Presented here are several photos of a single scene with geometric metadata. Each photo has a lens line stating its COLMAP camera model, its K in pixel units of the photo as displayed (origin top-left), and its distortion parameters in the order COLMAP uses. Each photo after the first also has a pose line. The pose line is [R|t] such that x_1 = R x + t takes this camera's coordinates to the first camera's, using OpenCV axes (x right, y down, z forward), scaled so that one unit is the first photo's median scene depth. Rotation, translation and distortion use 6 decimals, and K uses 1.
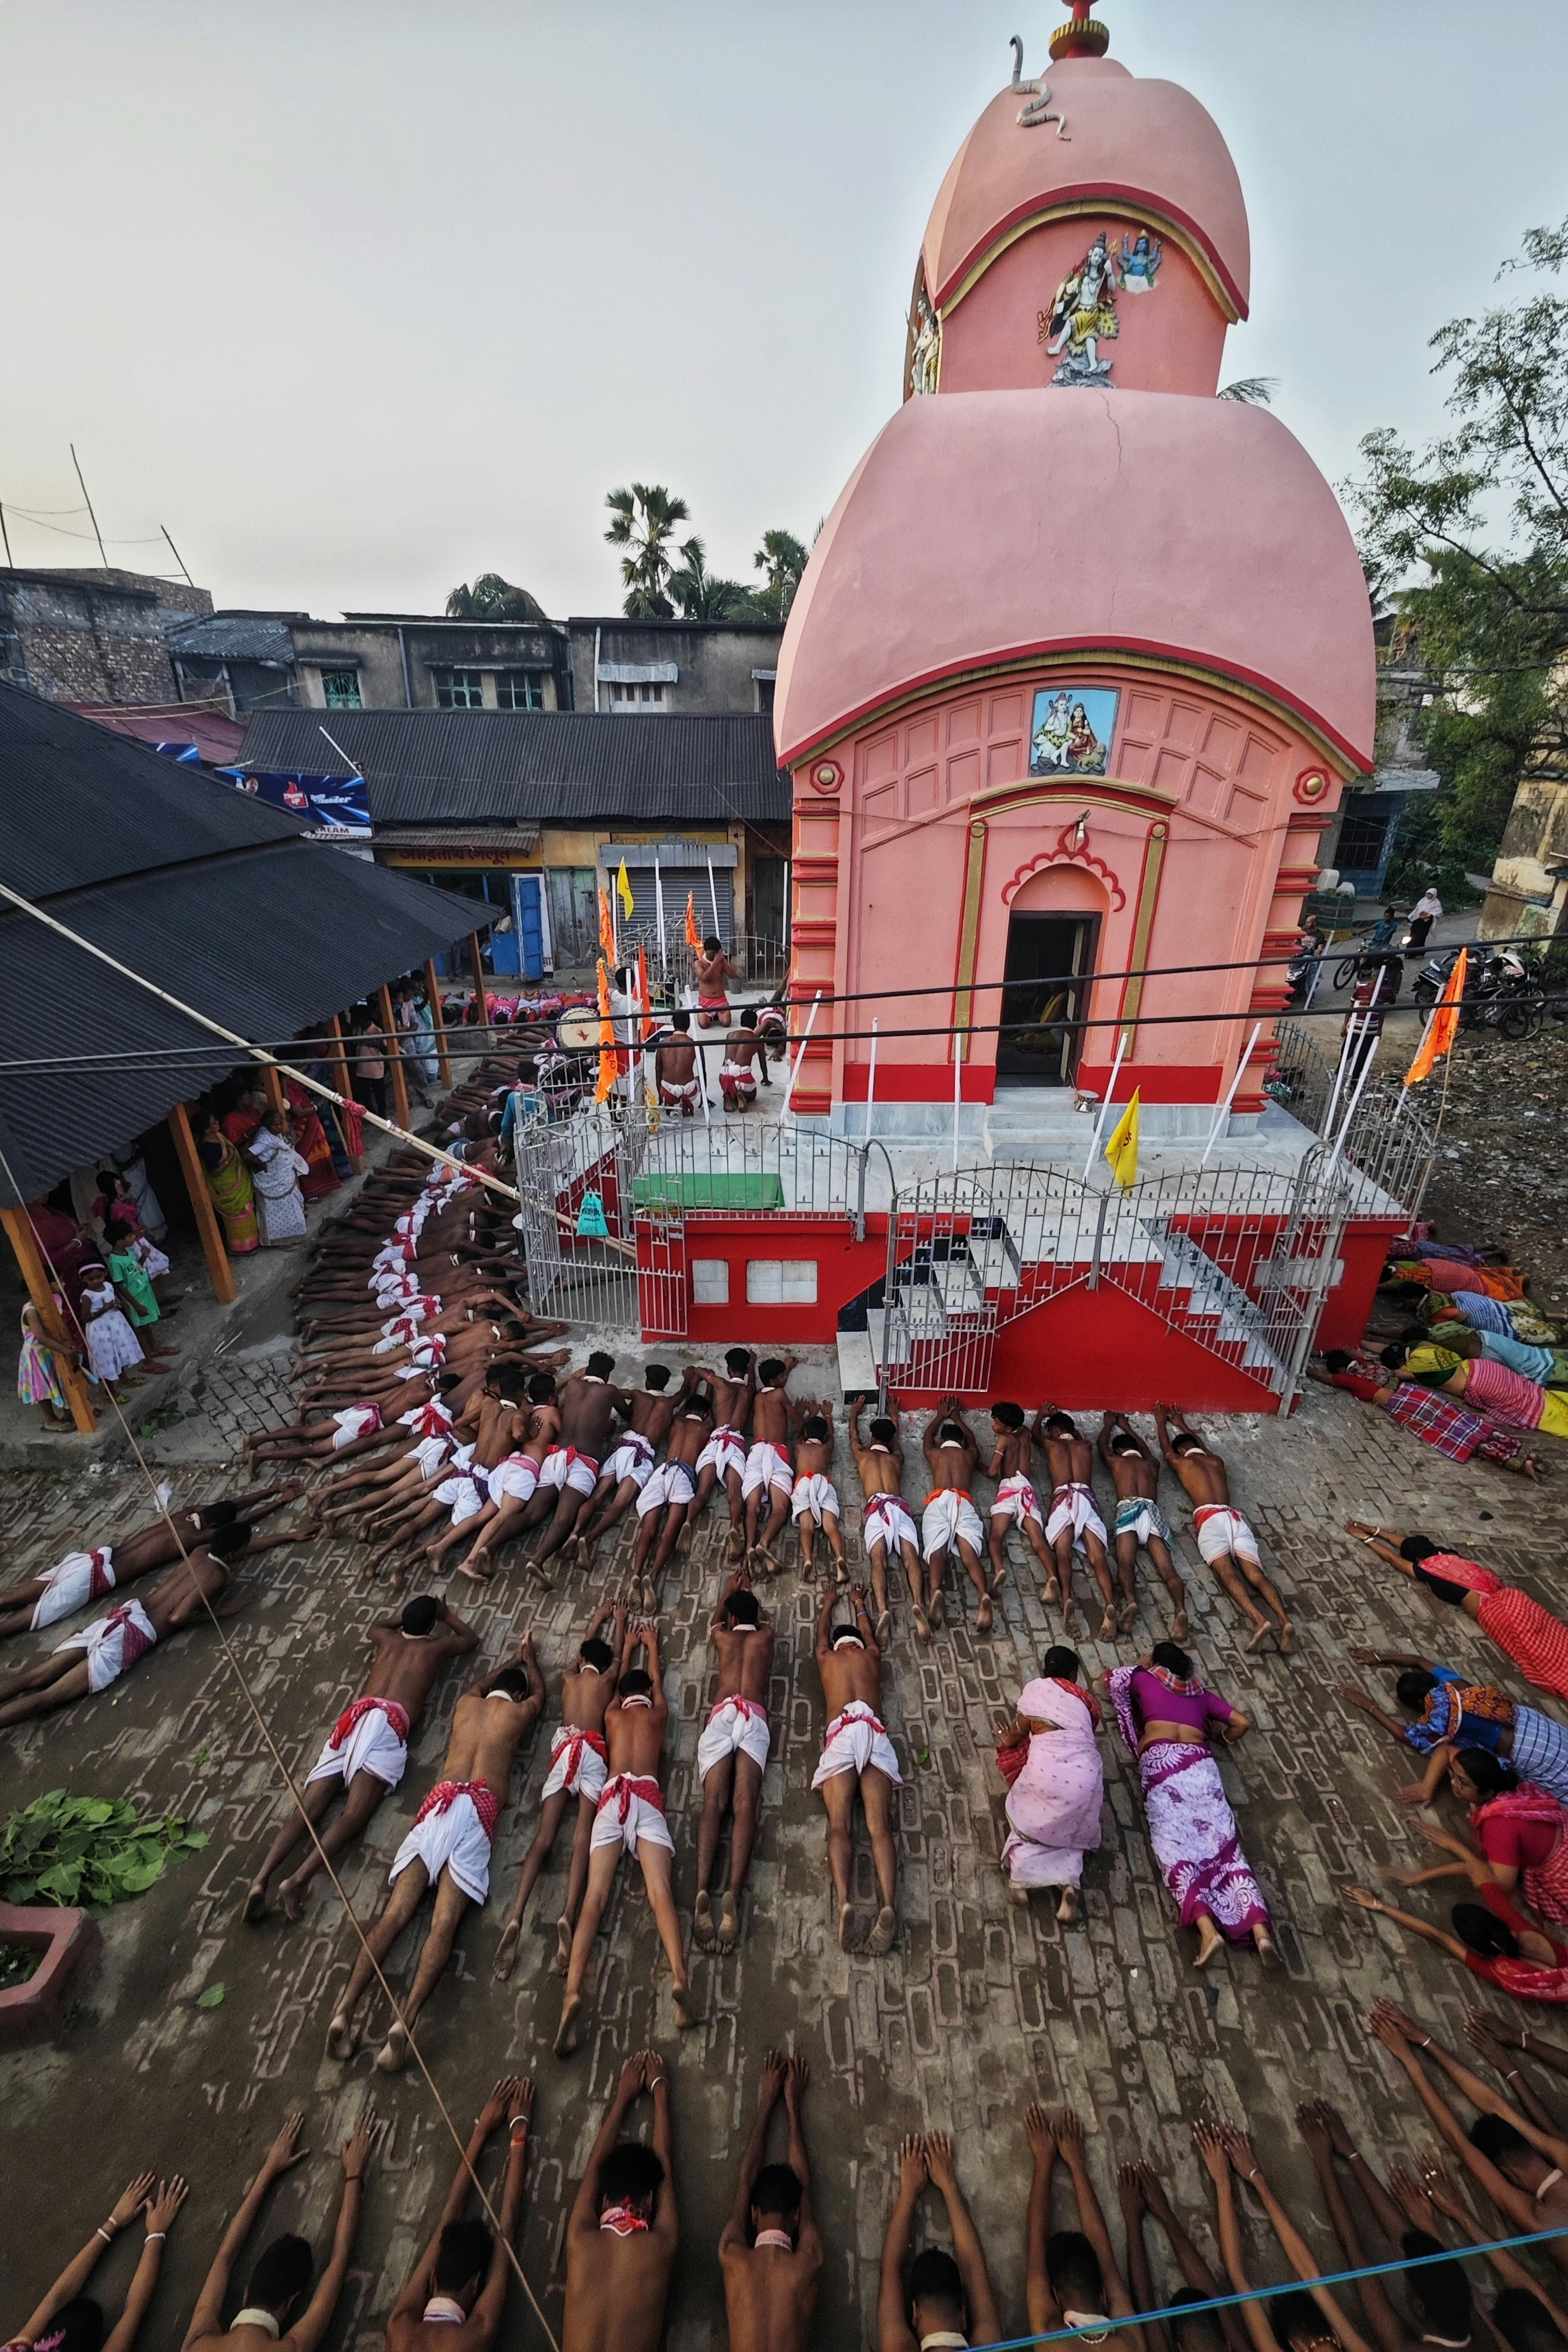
lens RADIAL K [[1056.2, 0, 777.3], [0, 1056.2, 1168.6], [0, 0, 1]] dist [0.010306, 0.000088]
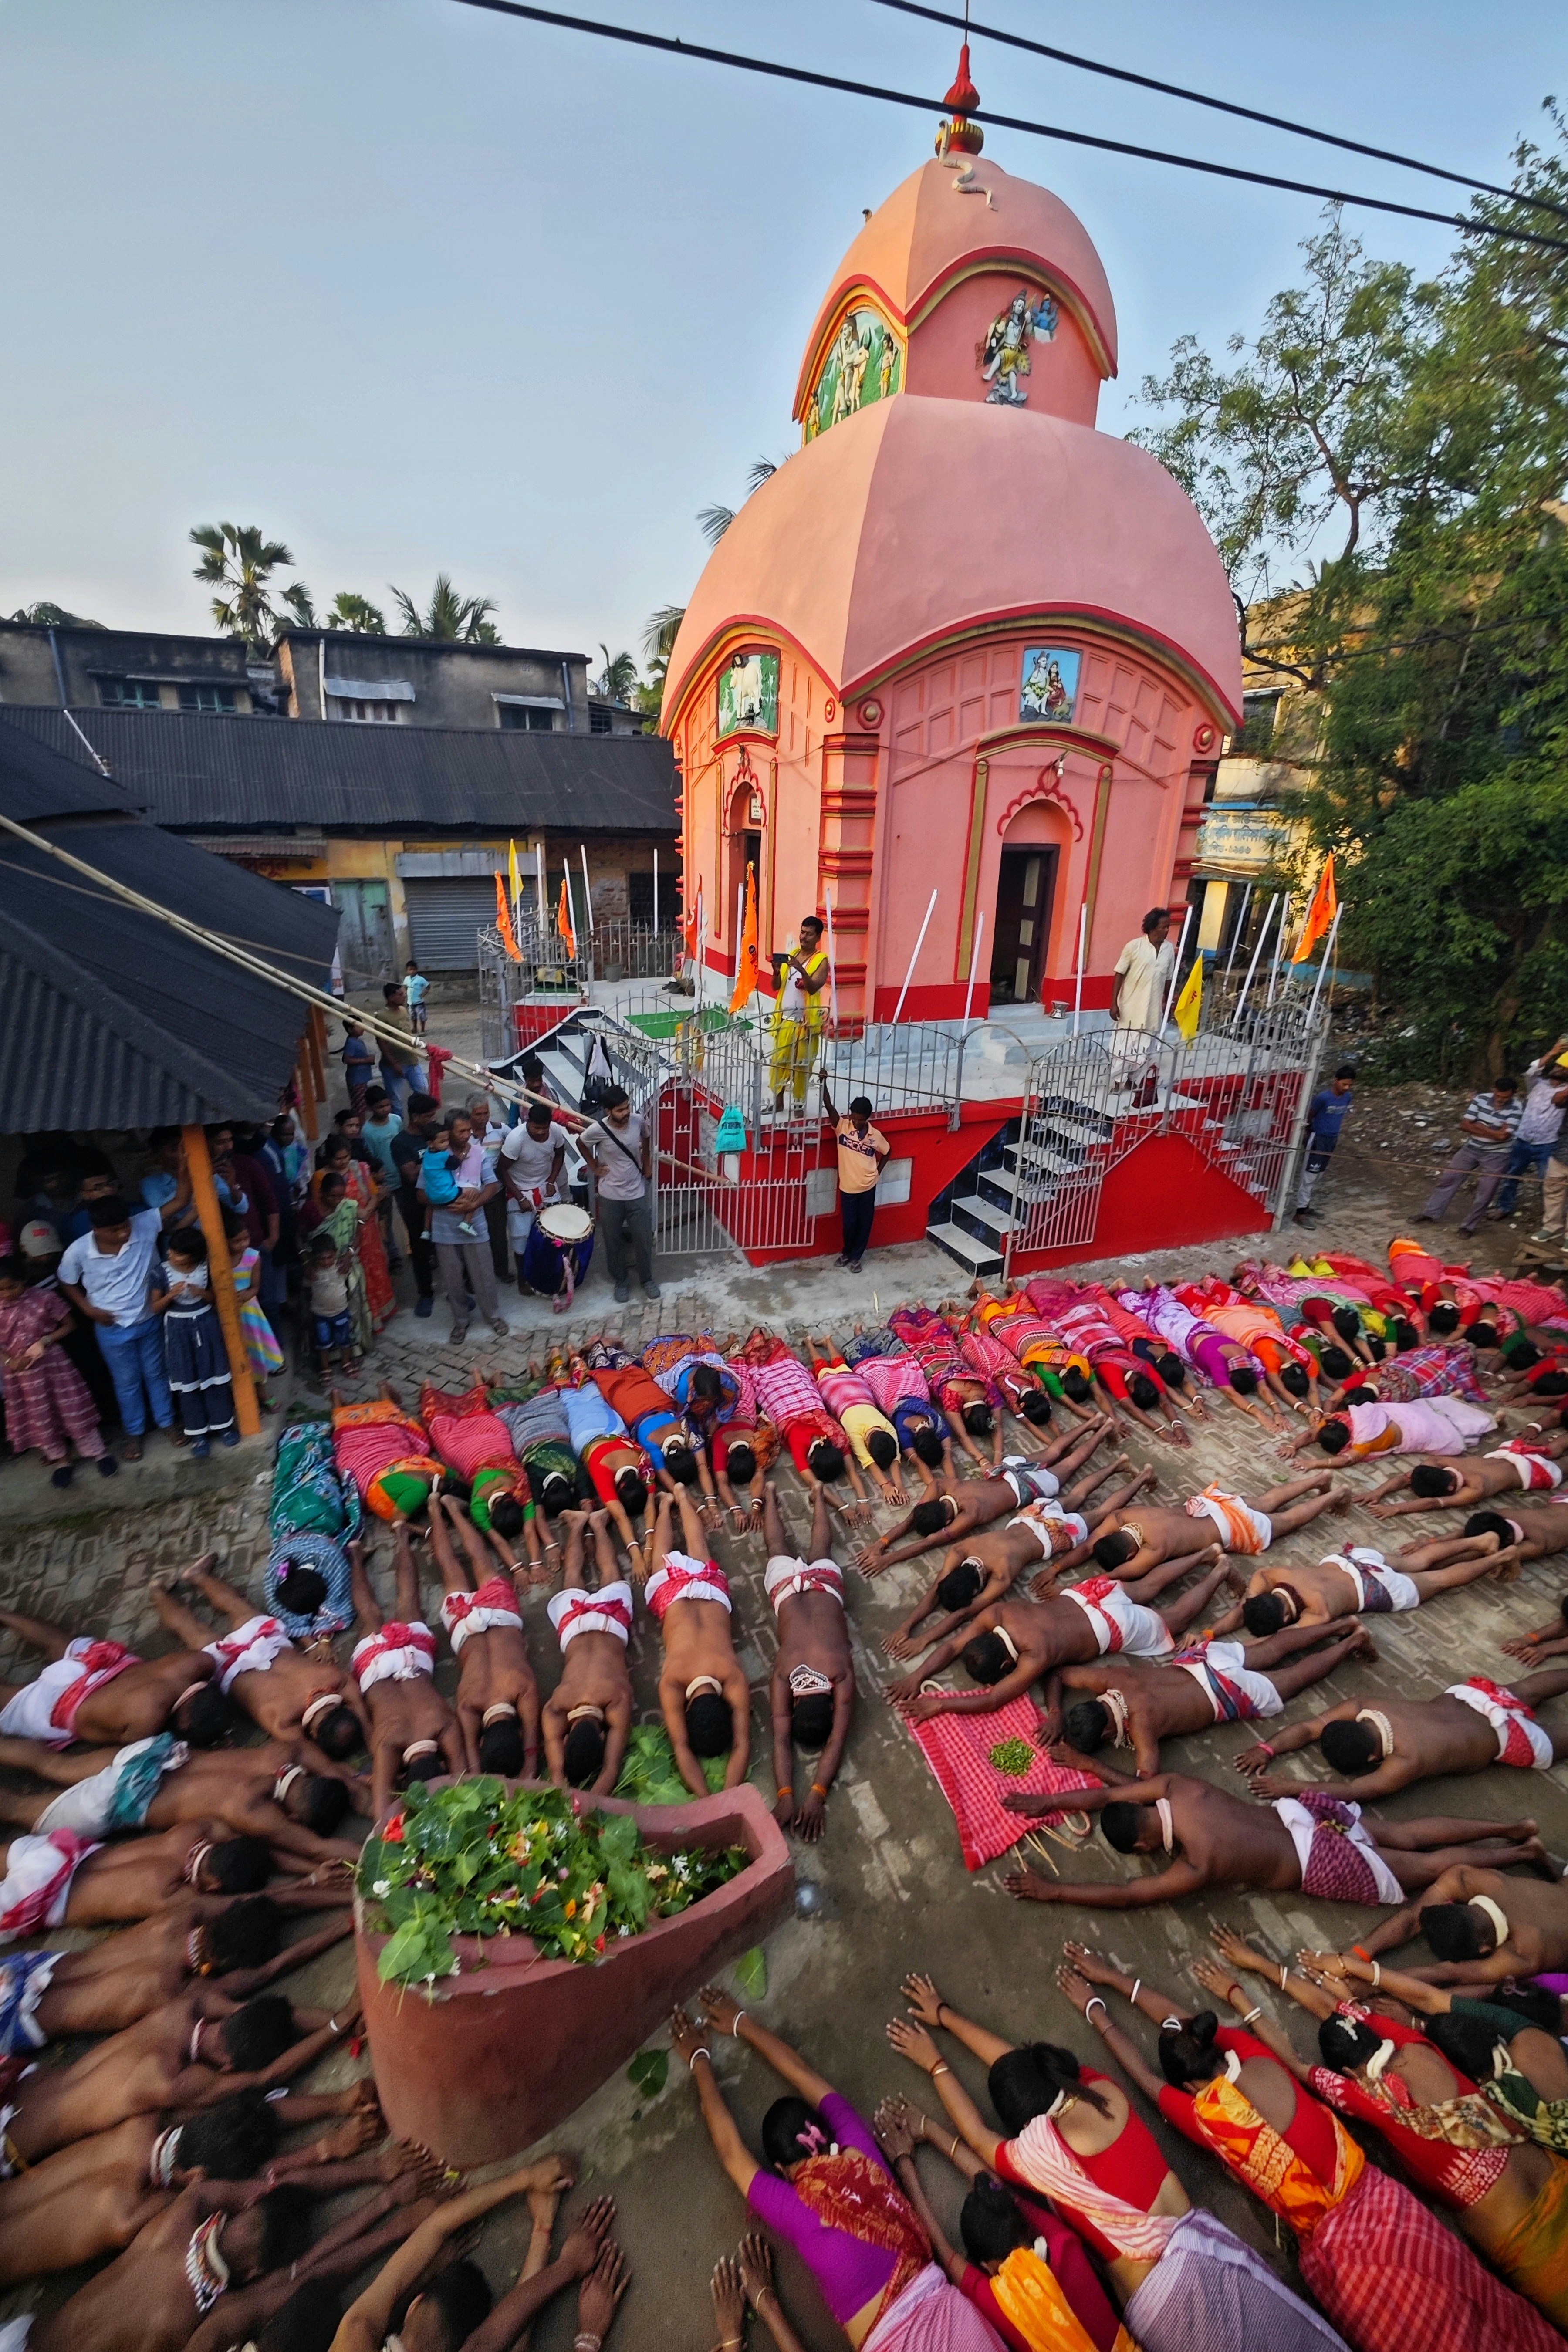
lens RADIAL K [[1056.2, 0, 777.3], [0, 1056.2, 1168.6], [0, 0, 1]] dist [0.010306, 0.000088]
pose [[0.913533, -0.122116, 0.388002, -0.510554], [0.151635, 0.987353, -0.046267, 0.128046], [-0.377445, 0.101101, 0.920497, 0.071881]]
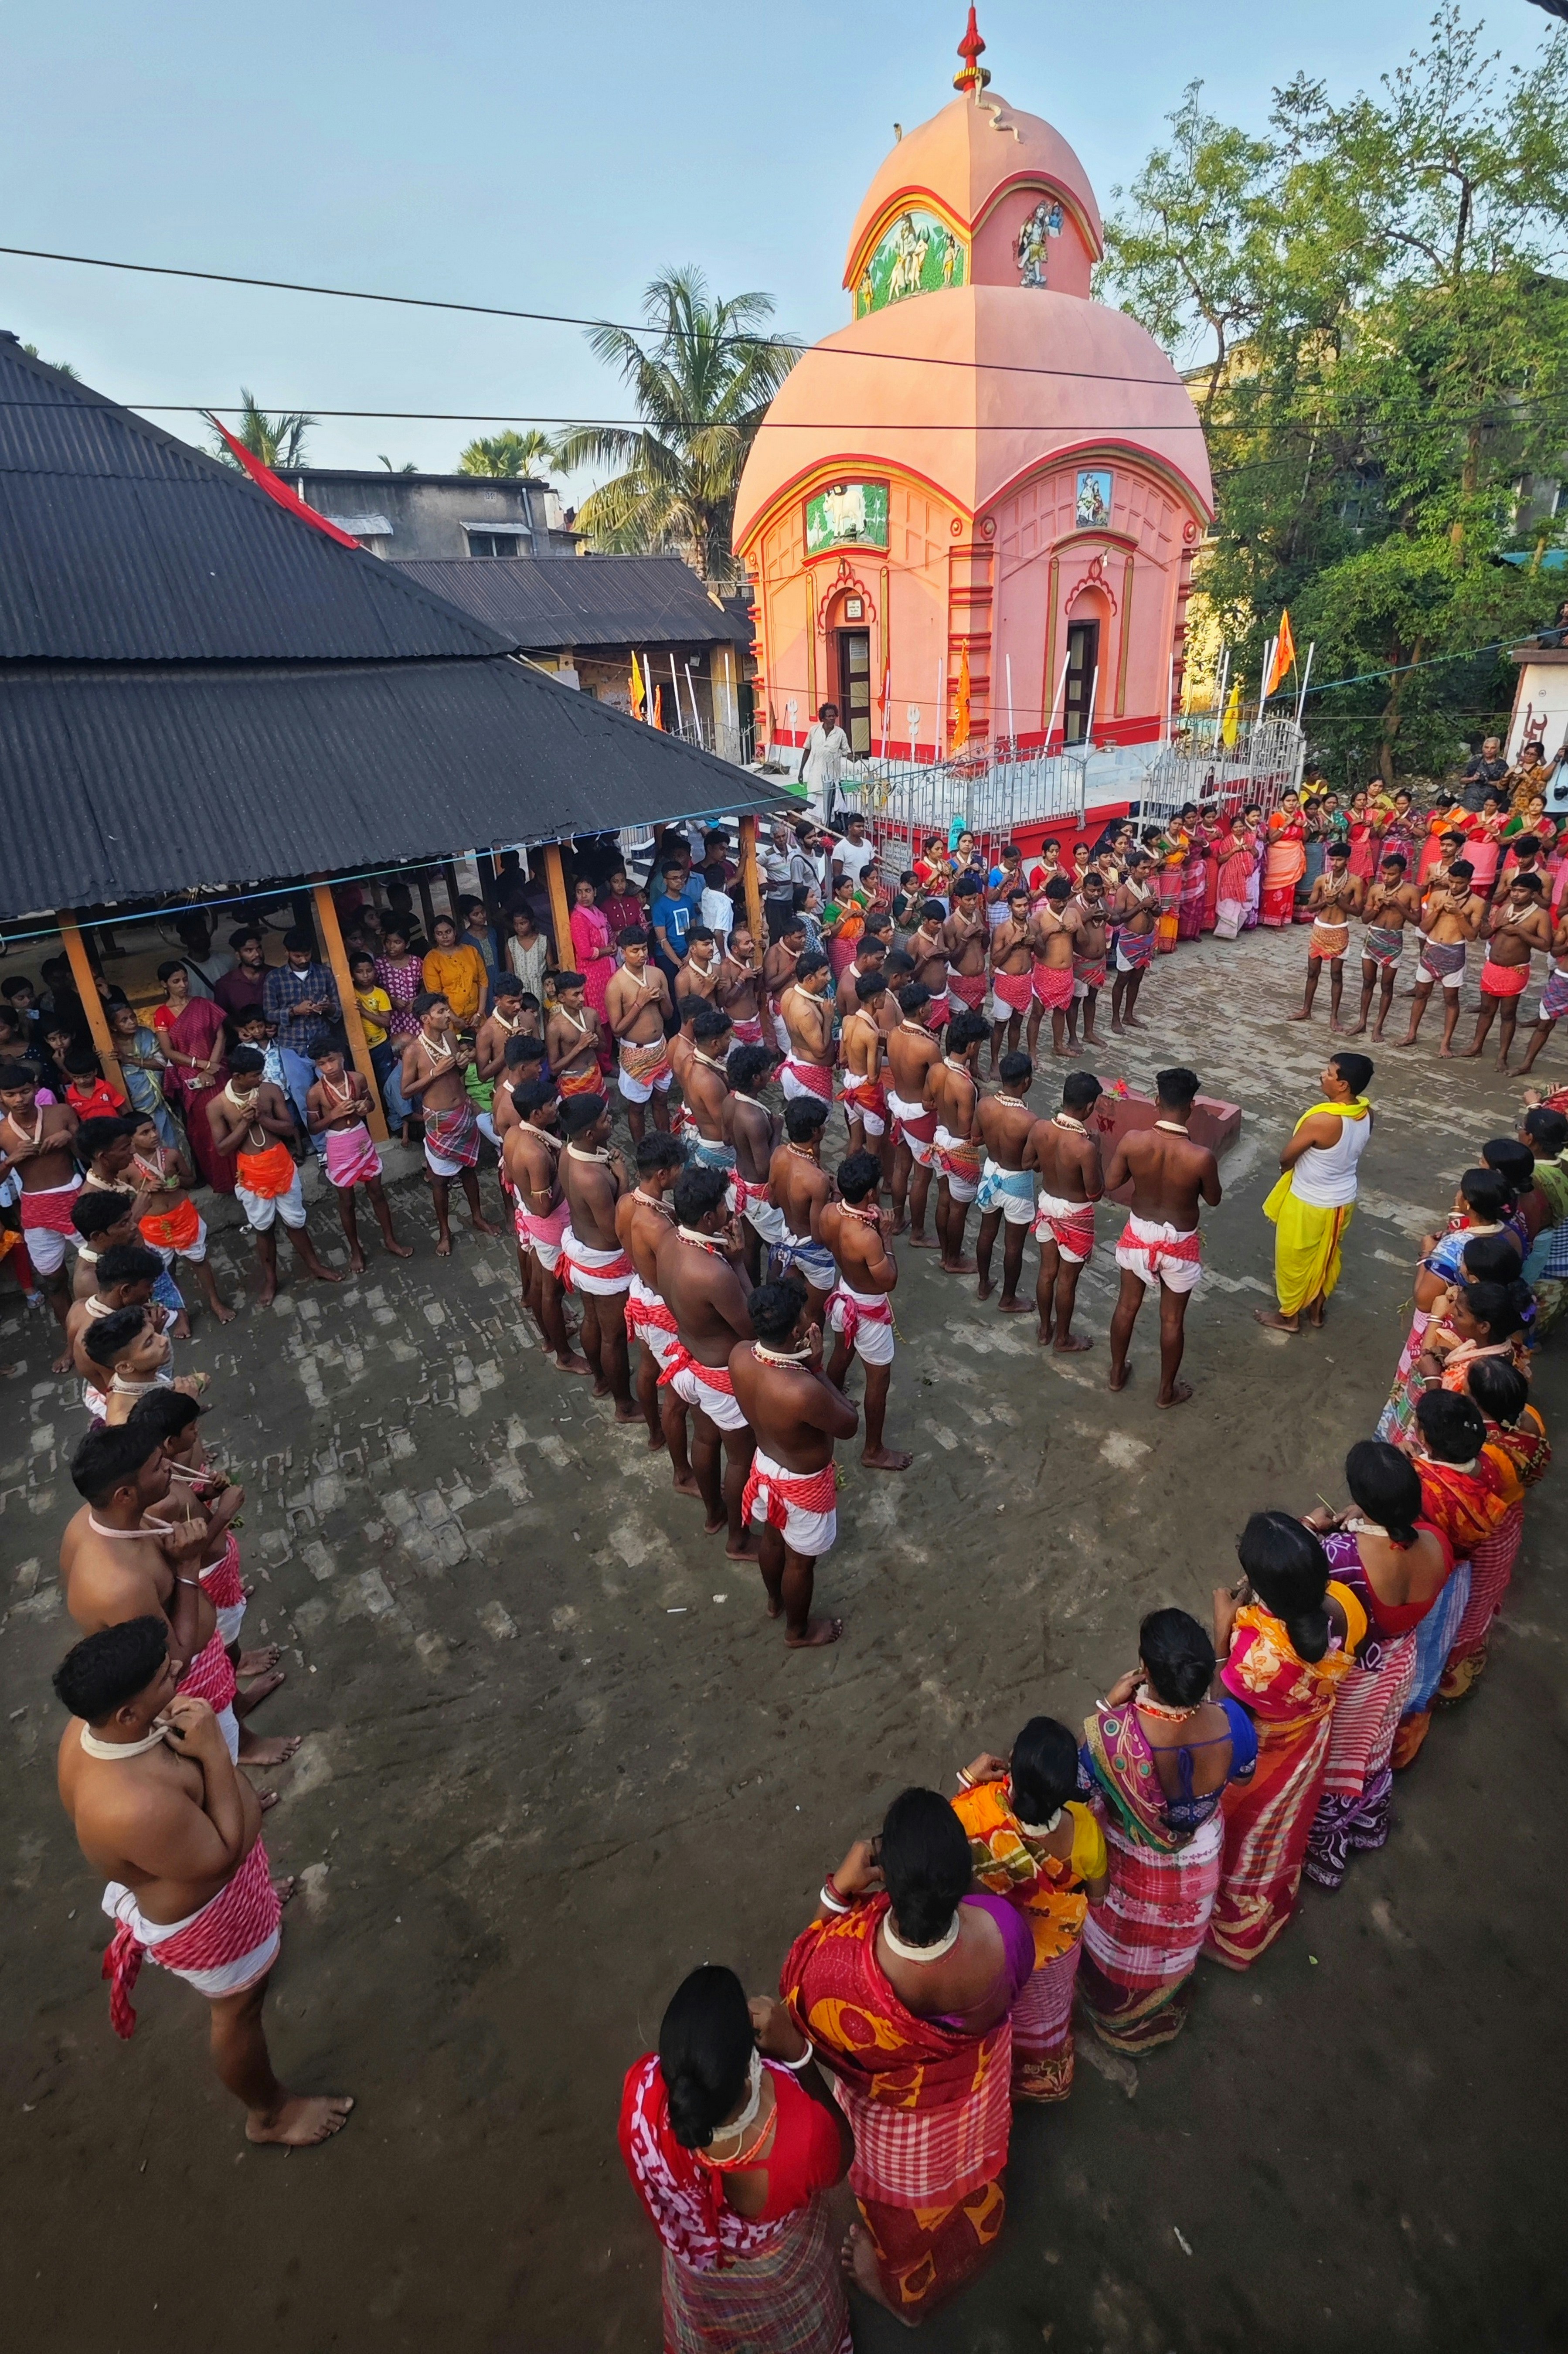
lens RADIAL K [[1181.1, 0, 804.8], [0, 1181.1, 1082.8], [0, 0, 1]] dist [-0.003460, 0.015152]
pose [[0.796794, -0.262501, 0.544255, -1.237333], [0.288806, 0.956610, 0.038571, 0.232681], [-0.530765, 0.126451, 0.838033, -0.156147]]
